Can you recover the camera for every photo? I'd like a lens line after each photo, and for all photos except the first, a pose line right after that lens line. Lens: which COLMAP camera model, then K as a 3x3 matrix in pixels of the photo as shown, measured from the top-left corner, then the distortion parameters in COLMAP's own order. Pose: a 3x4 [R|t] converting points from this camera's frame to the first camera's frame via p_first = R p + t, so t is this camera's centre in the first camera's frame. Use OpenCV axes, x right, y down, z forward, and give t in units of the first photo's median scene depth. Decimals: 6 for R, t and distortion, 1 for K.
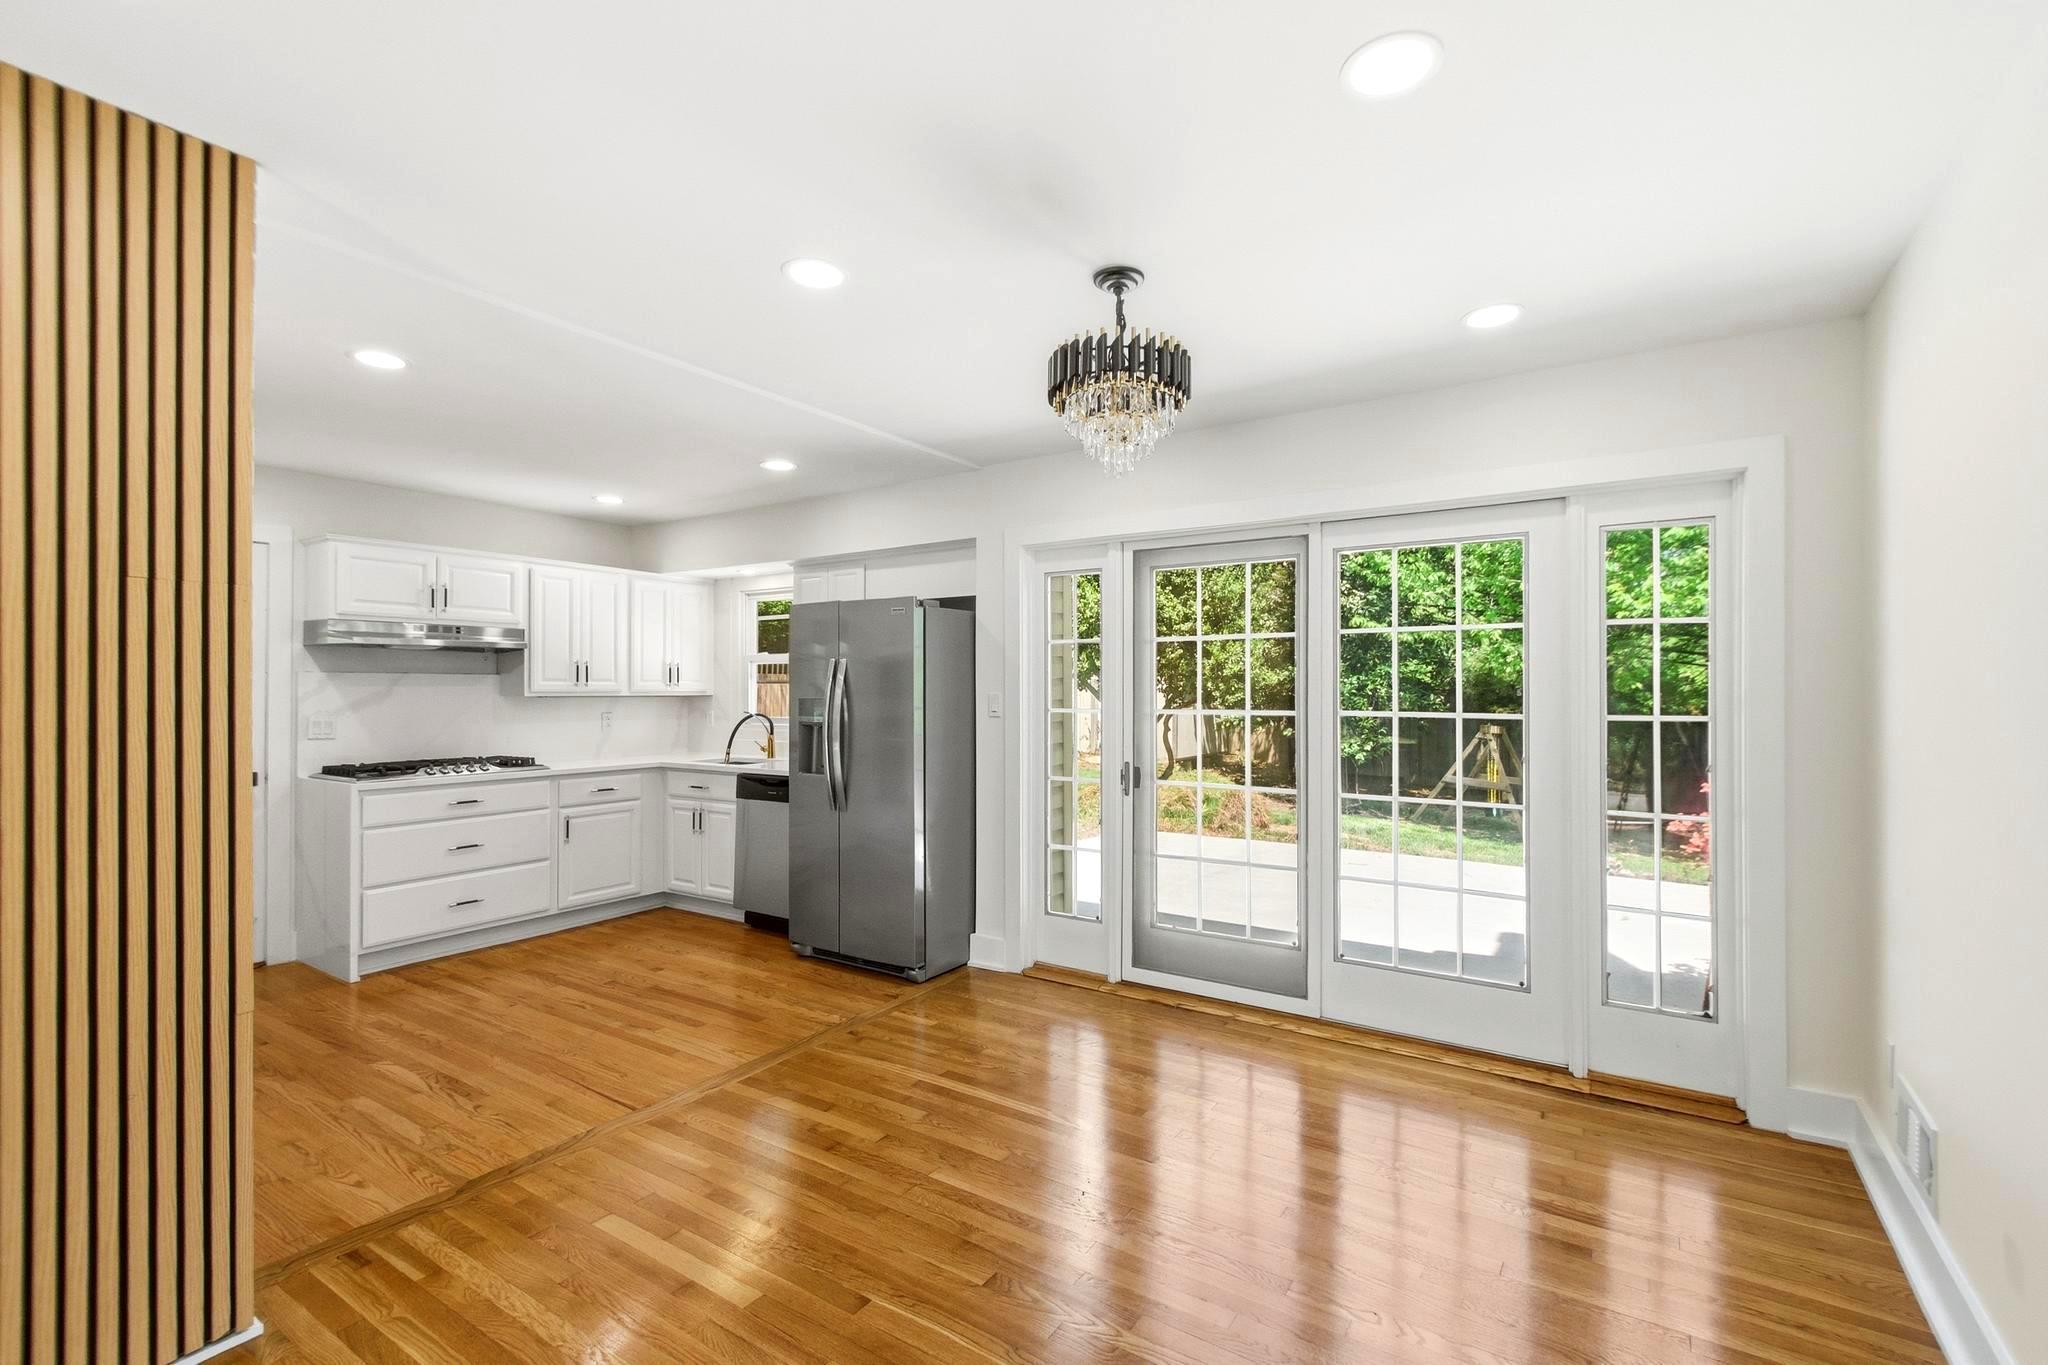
lens RADIAL K [[910.5, 0, 1028.6], [0, 910.5, 695.9], [0, 0, 1]] dist [0.008777, -0.000884]
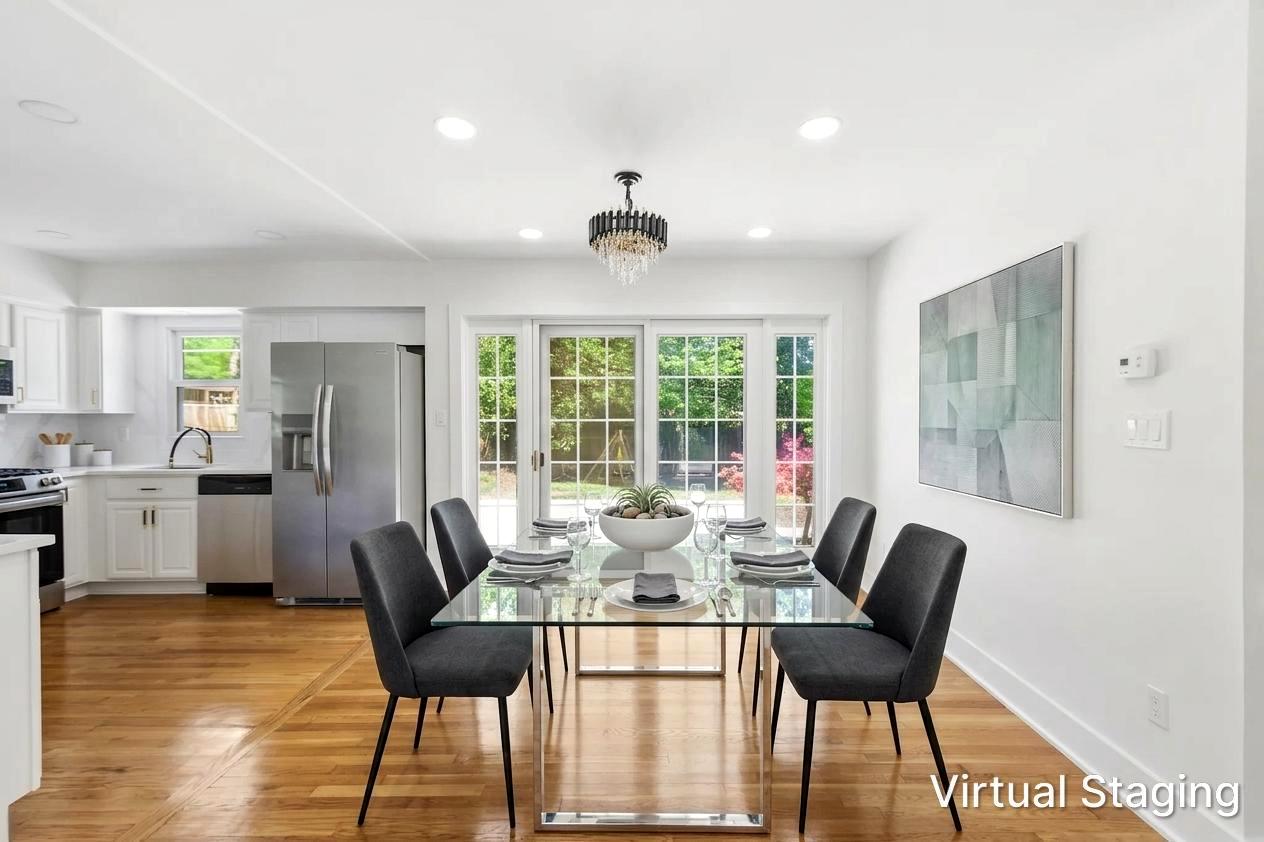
lens RADIAL K [[556.2, 0, 642.4], [0, 556.2, 418.3], [0, 0, 1]] dist [0.003480, 0.000503]
pose [[0.839450, -0.008208, 0.543376, -0.263191], [0.007325, 0.999966, 0.003789, 0.010111], [-0.543388, 0.000800, 0.839481, 0.026682]]
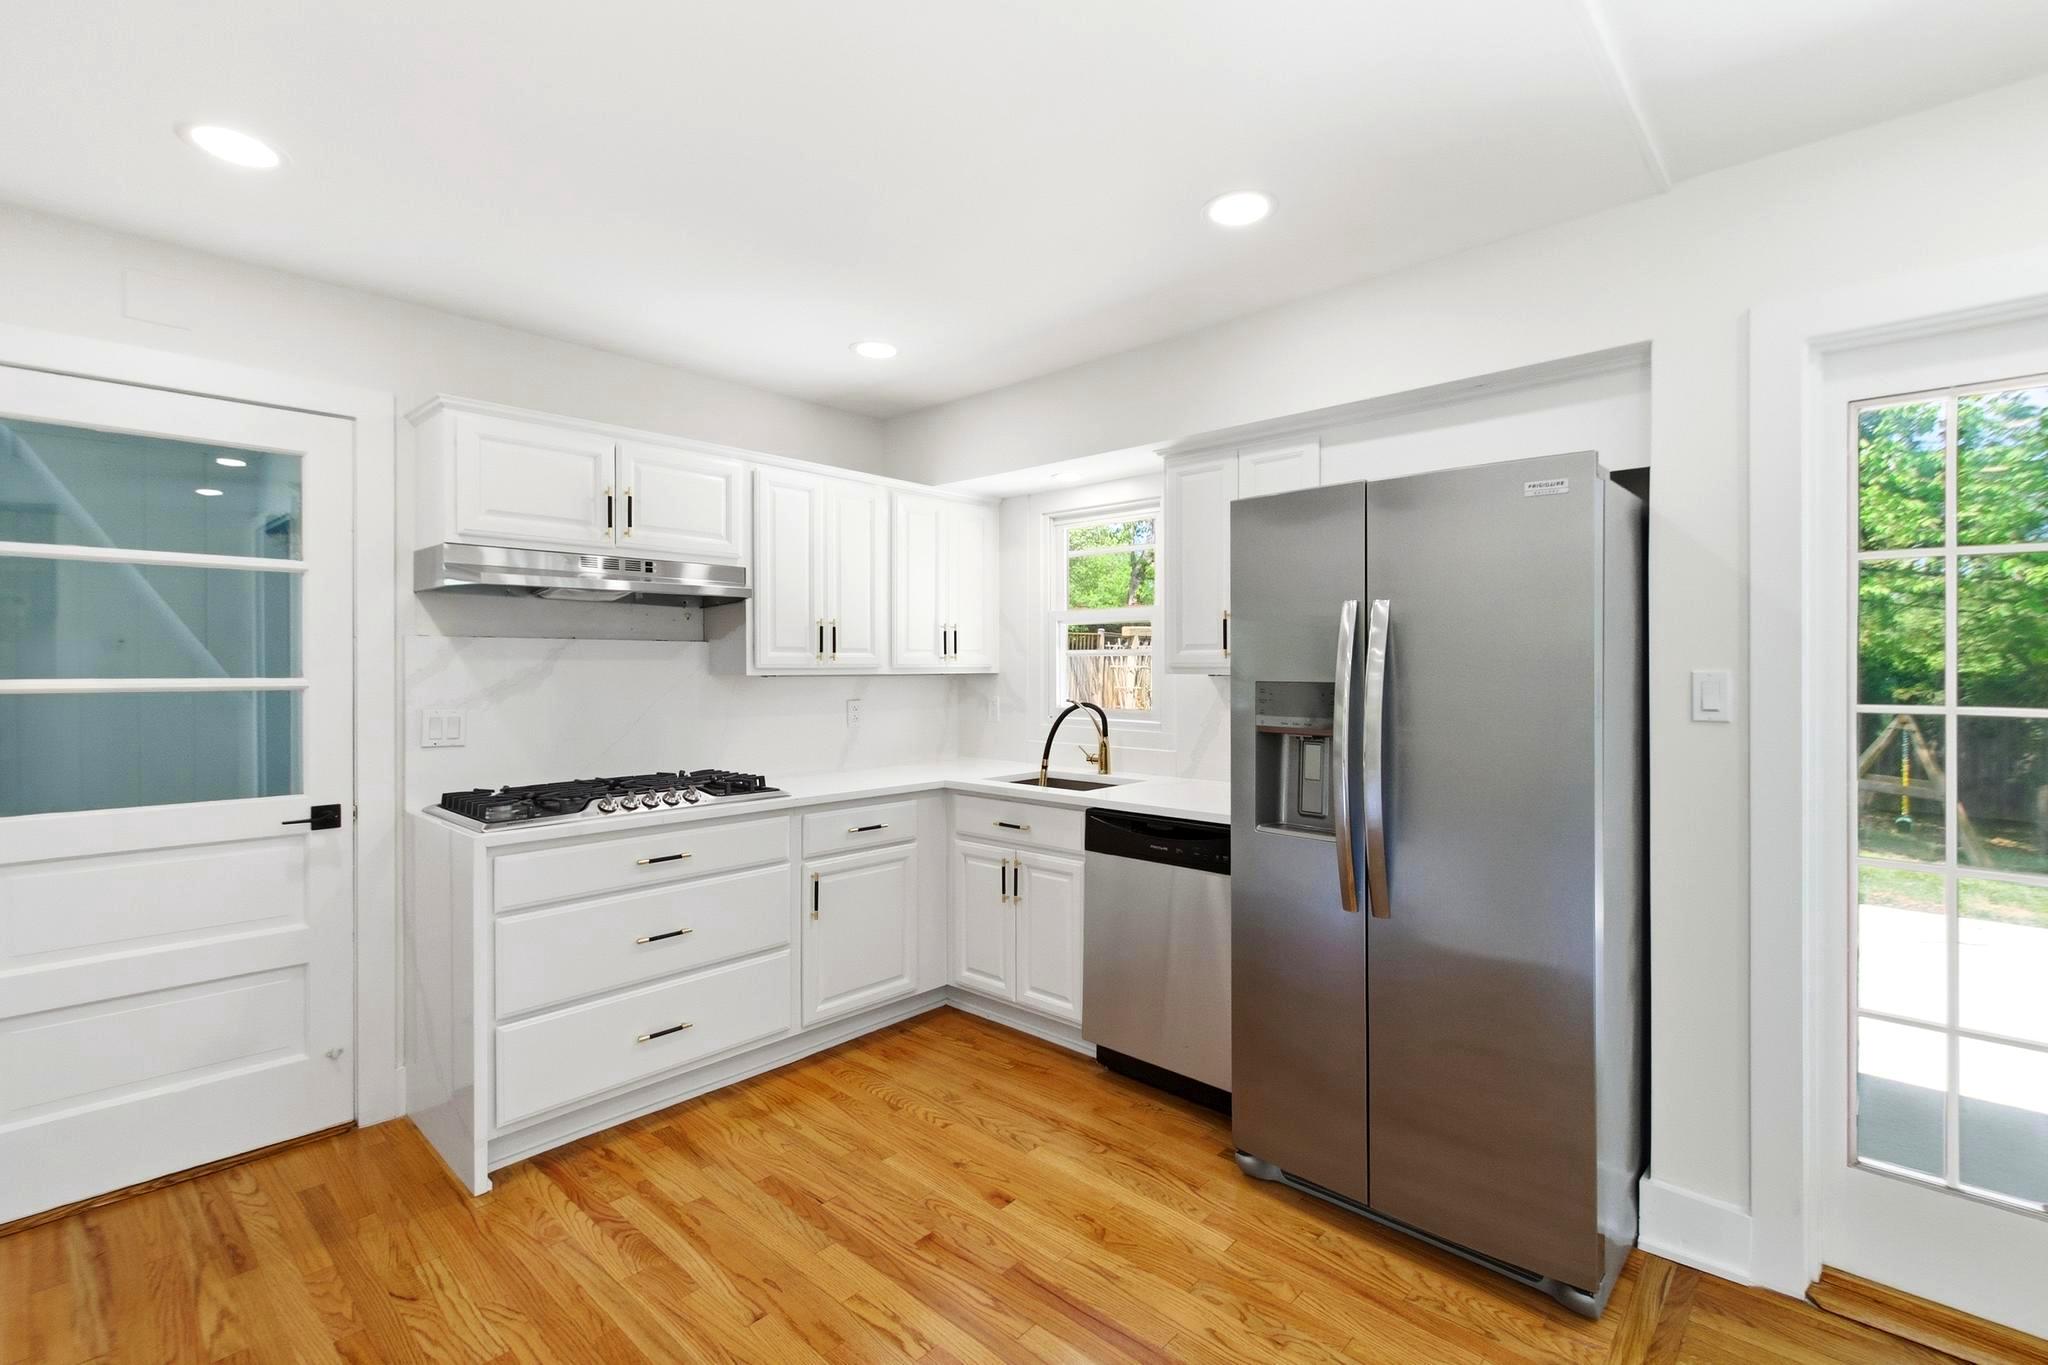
lens RADIAL K [[925.3, 0, 1024.0], [0, 925.3, 682.5], [0, 0, 1]] dist [0.012624, -0.000081]
pose [[0.985743, 0.001353, -0.168252, -0.306546], [0.000465, 0.999942, 0.010764, -0.001857], [0.168257, -0.010689, 0.985685, 0.483548]]
